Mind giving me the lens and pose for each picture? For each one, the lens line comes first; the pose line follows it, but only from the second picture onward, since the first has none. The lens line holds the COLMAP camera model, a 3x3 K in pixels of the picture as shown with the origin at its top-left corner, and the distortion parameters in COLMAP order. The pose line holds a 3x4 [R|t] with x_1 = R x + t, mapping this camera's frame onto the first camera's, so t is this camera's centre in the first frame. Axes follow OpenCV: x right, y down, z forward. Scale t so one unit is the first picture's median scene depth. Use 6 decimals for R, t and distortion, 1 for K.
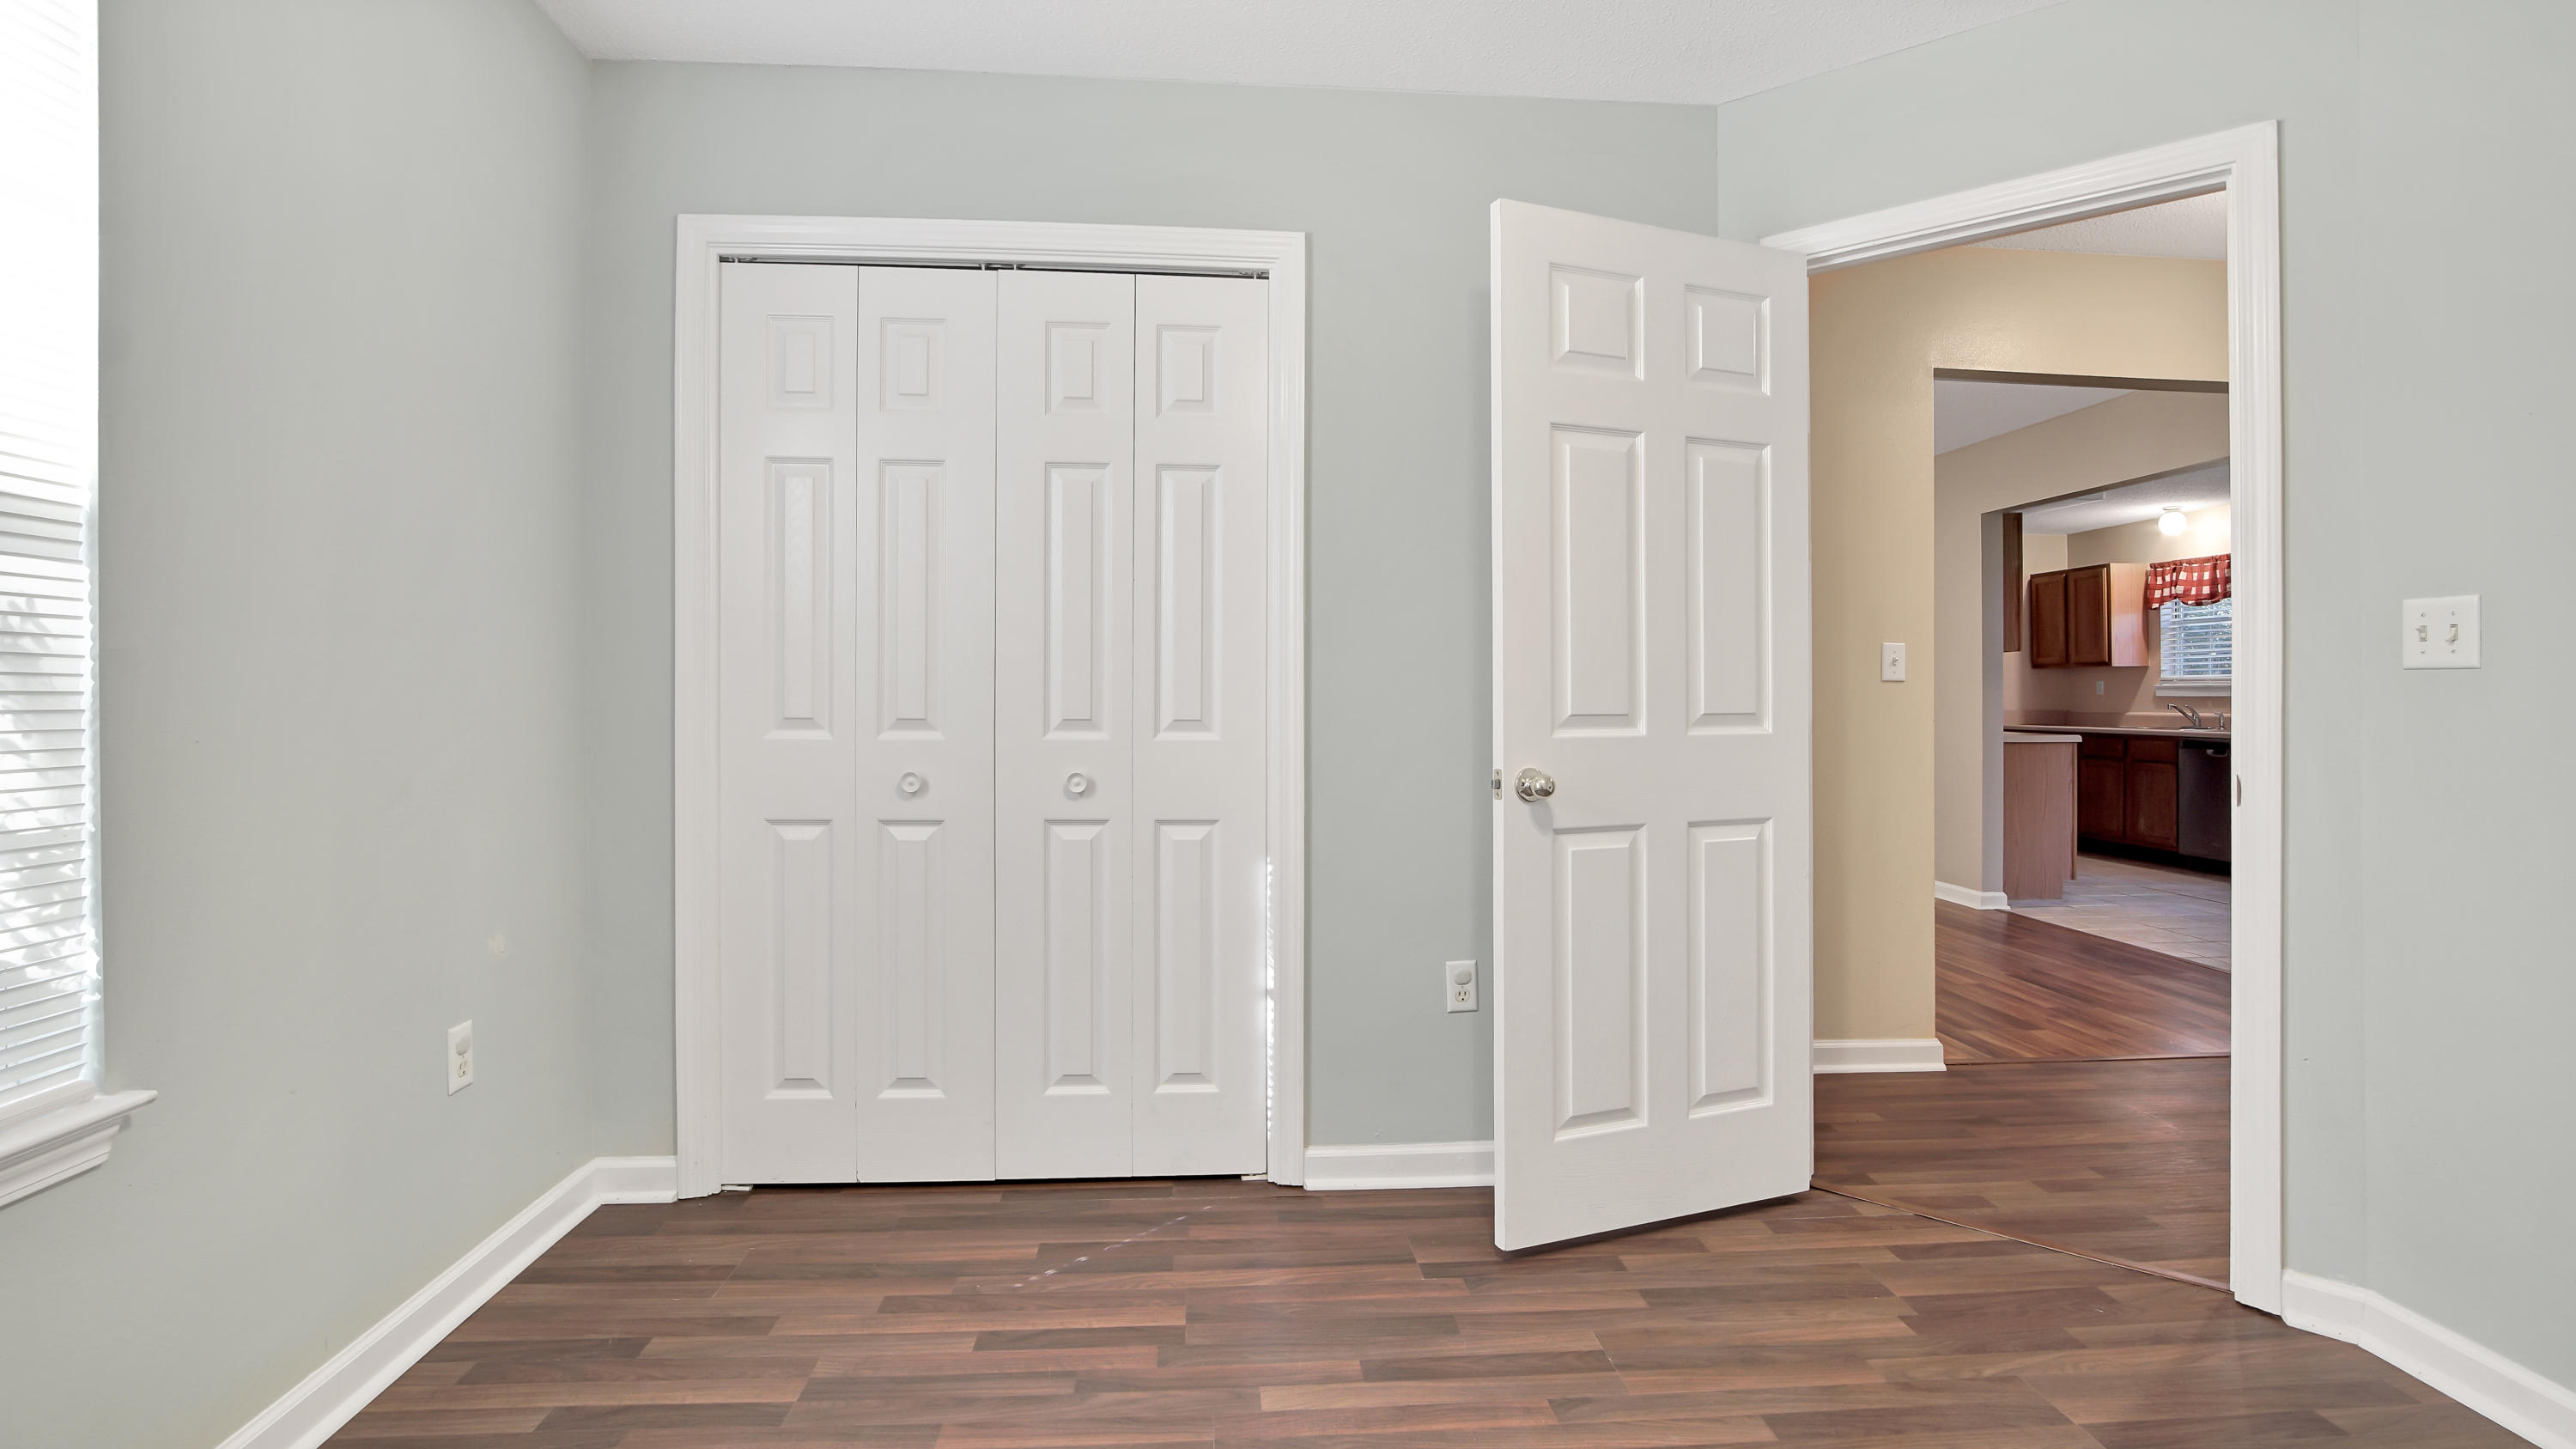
lens RADIAL K [[1222.0, 0, 1280.9], [0, 1222.0, 707.4], [0, 0, 1]] dist [-0.021530, -0.000139]
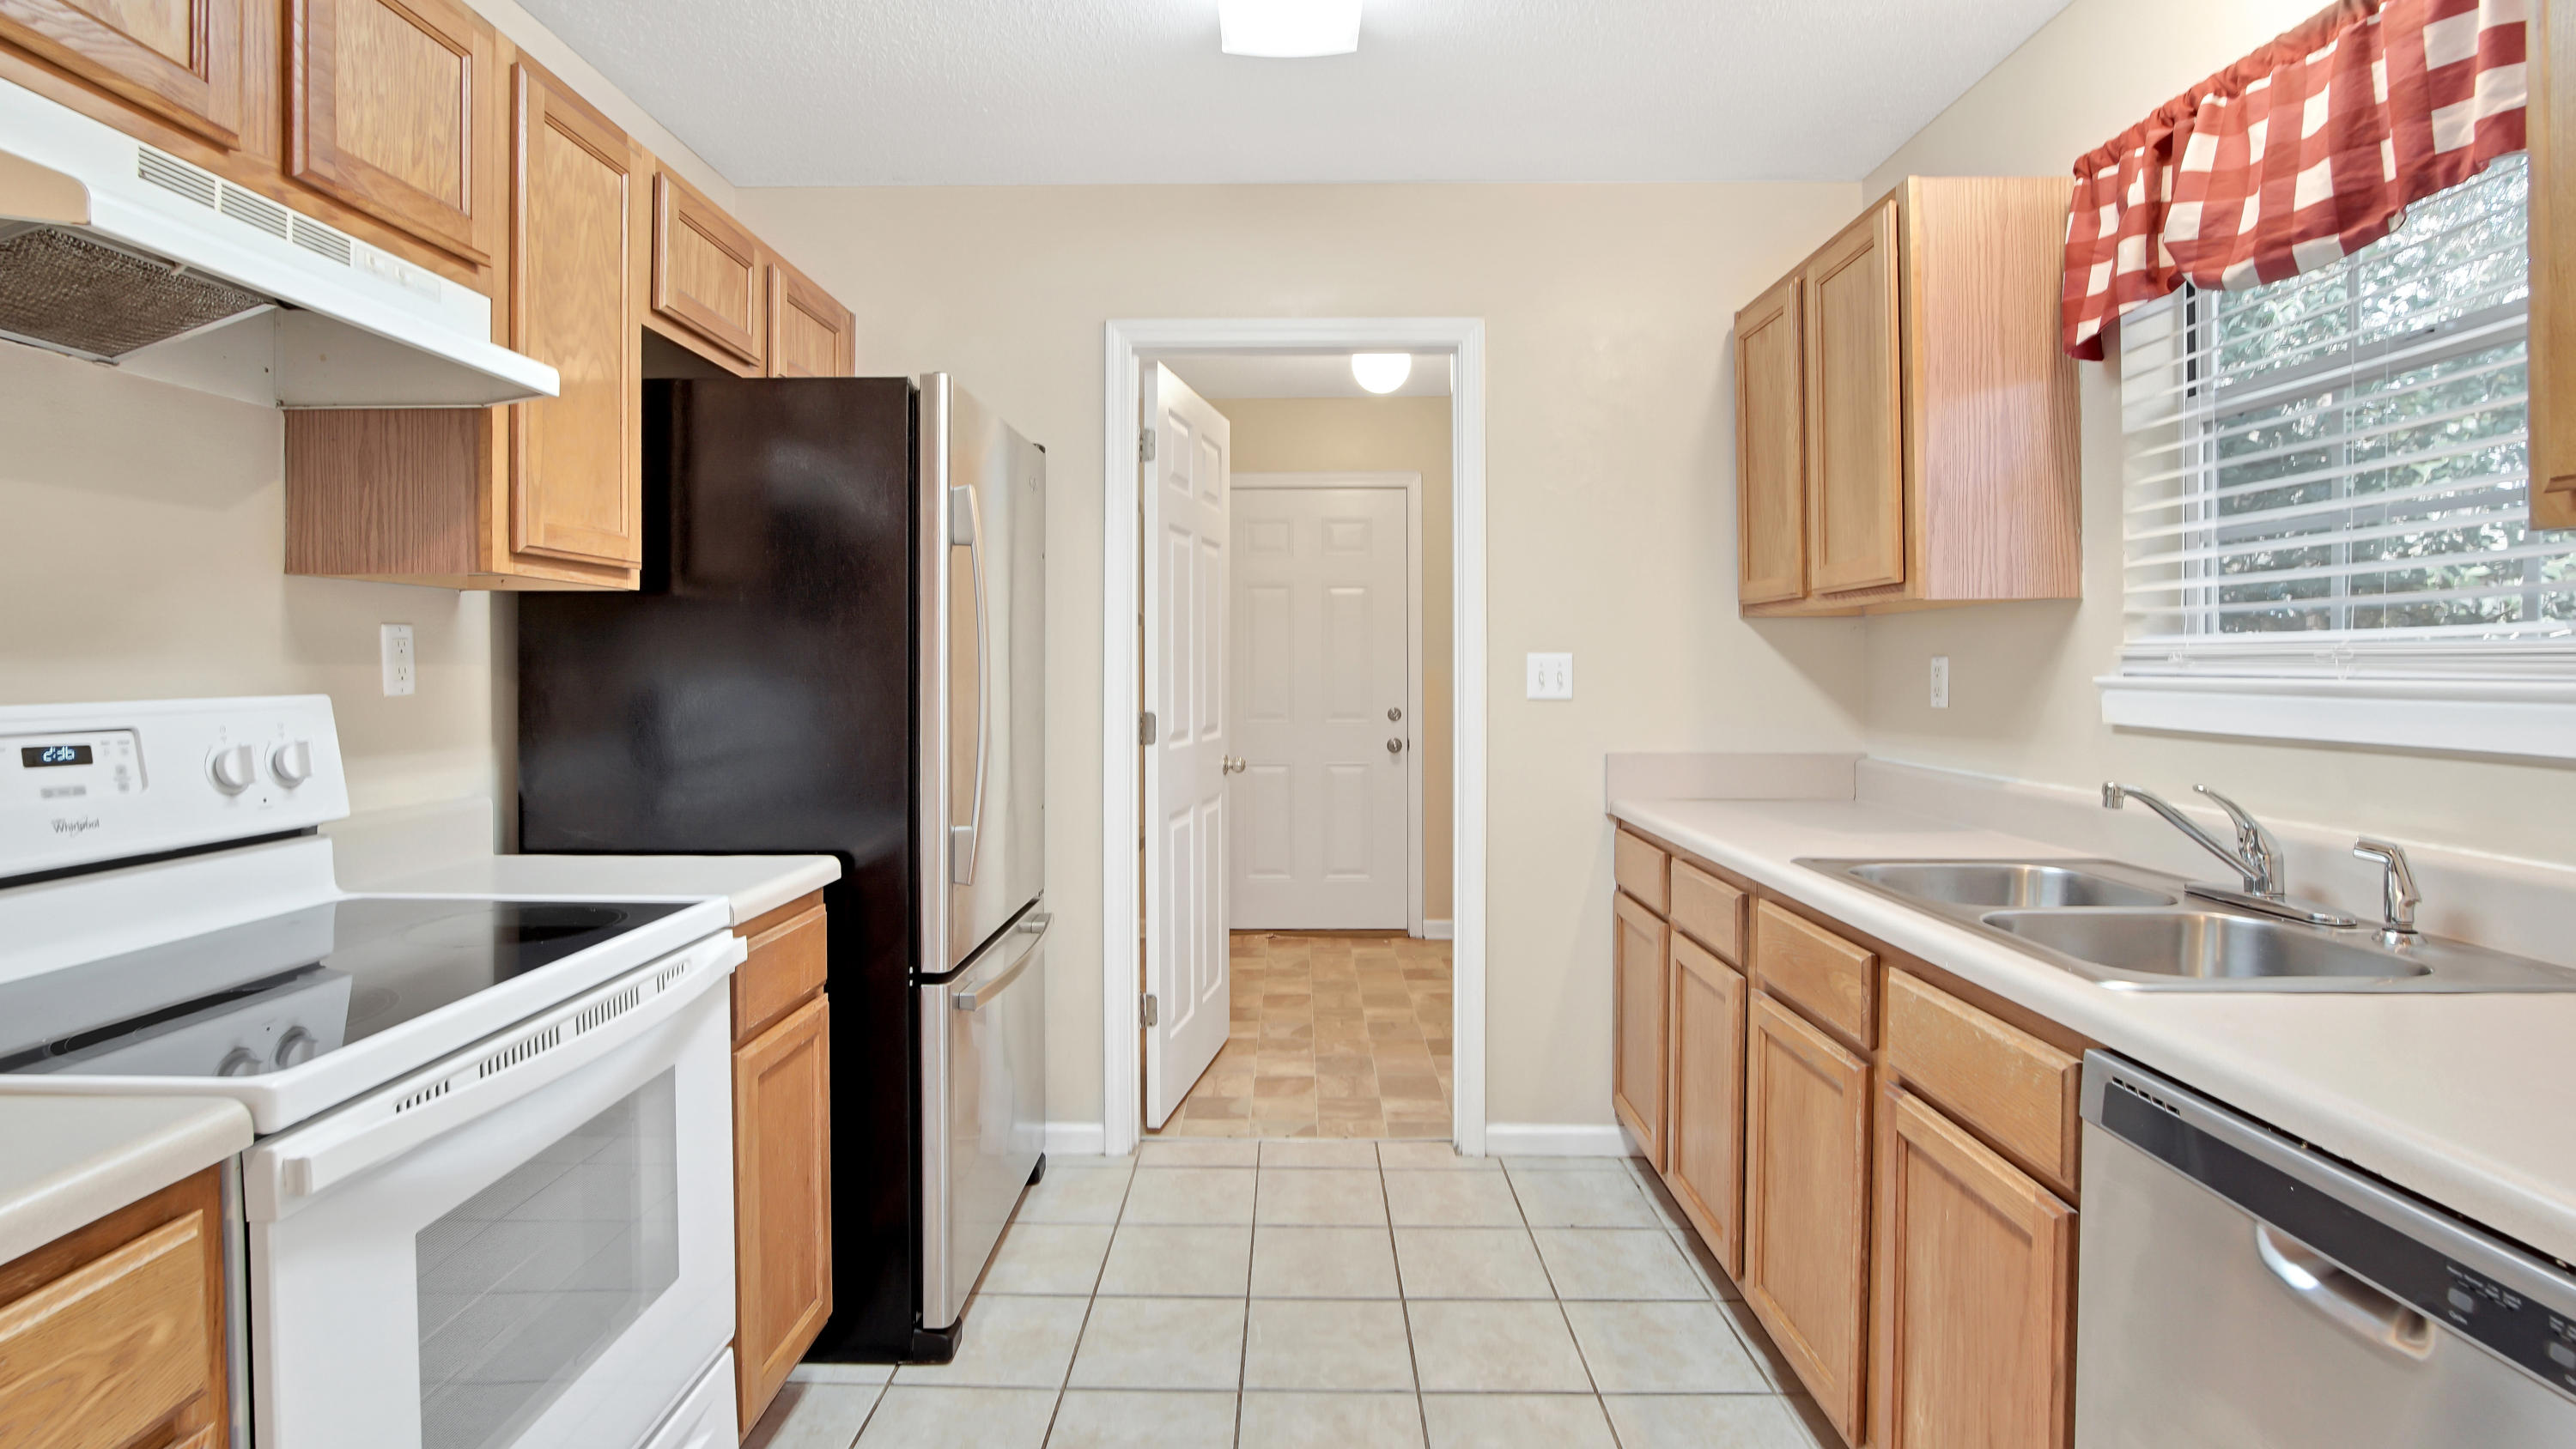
lens RADIAL K [[1206.4, 0, 1287.7], [0, 1206.4, 687.0], [0, 0, 1]] dist [-0.014682, 0.000989]
pose [[0.995701, -0.002125, -0.092598, 0.608823], [0.002765, 0.999973, 0.006775, -0.018943], [0.092581, -0.007002, 0.995680, 0.778642]]
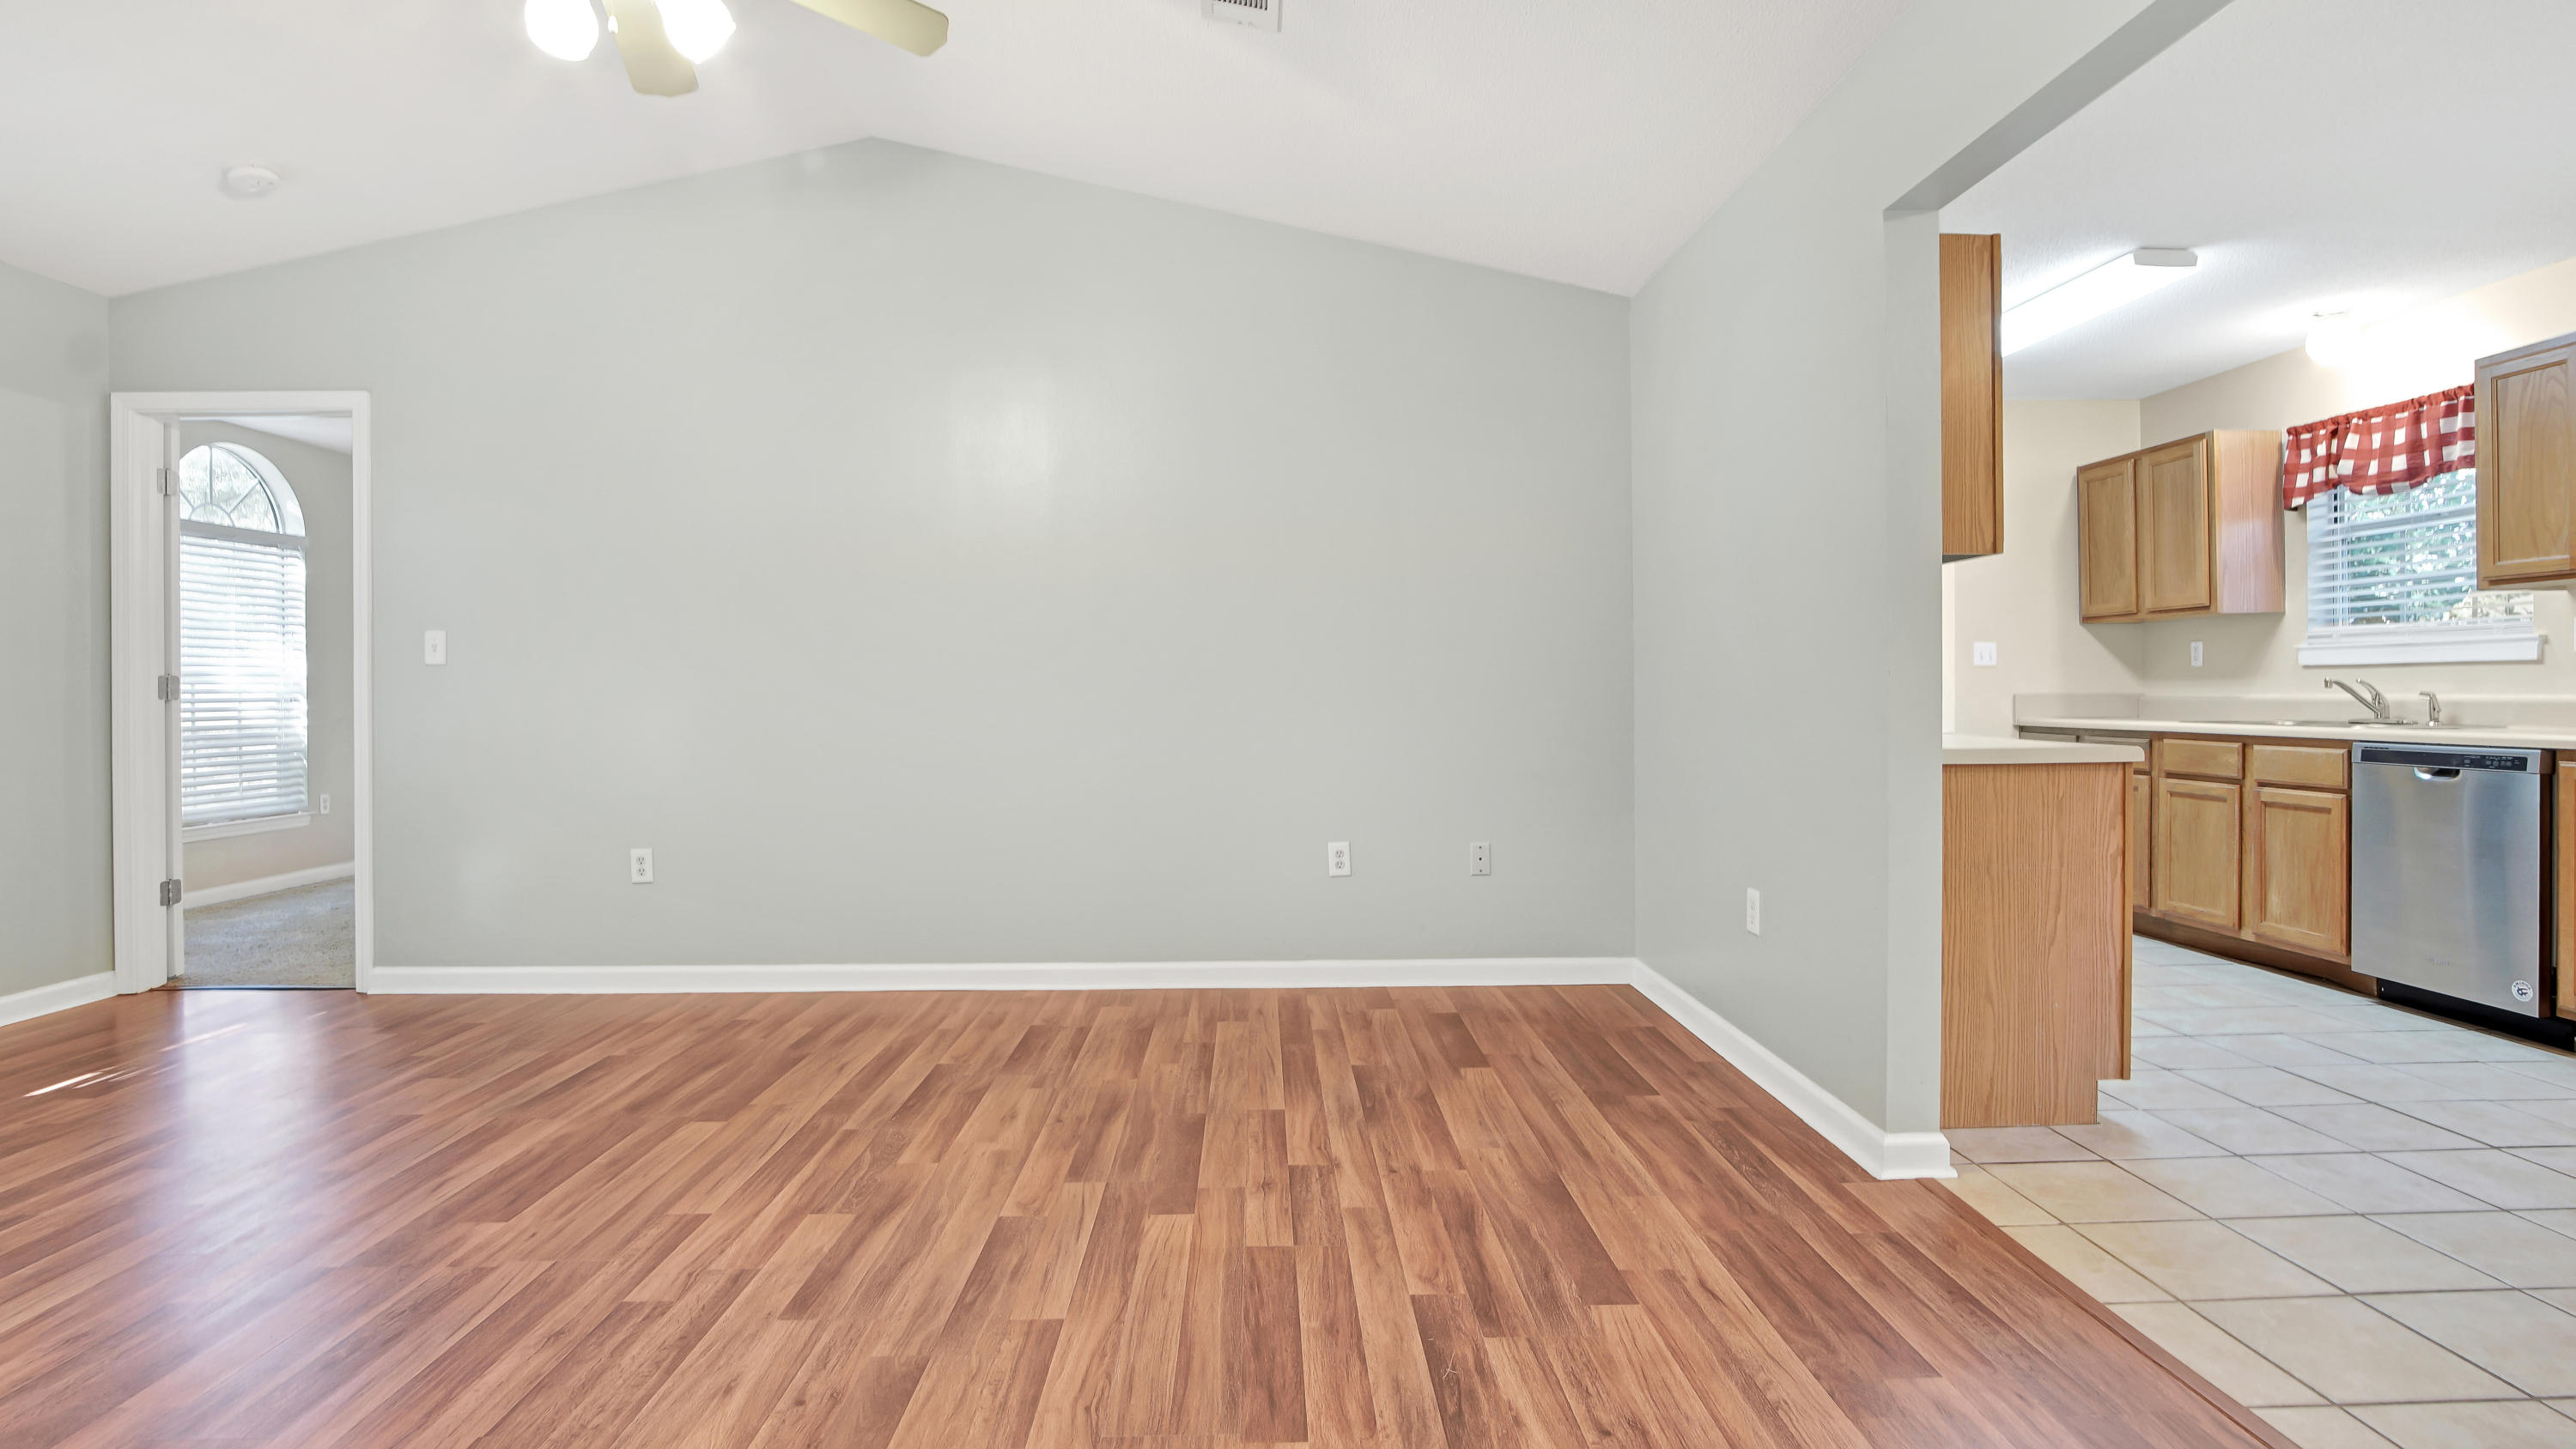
lens RADIAL K [[1197.9, 0, 1288.0], [0, 1197.9, 724.5], [0, 0, 1]] dist [-0.025572, 0.000333]
pose [[0.997976, -0.008111, -0.063075, 0.300733], [0.009219, 0.999808, 0.017291, 0.004969], [0.062922, -0.017838, 0.997859, 0.440078]]
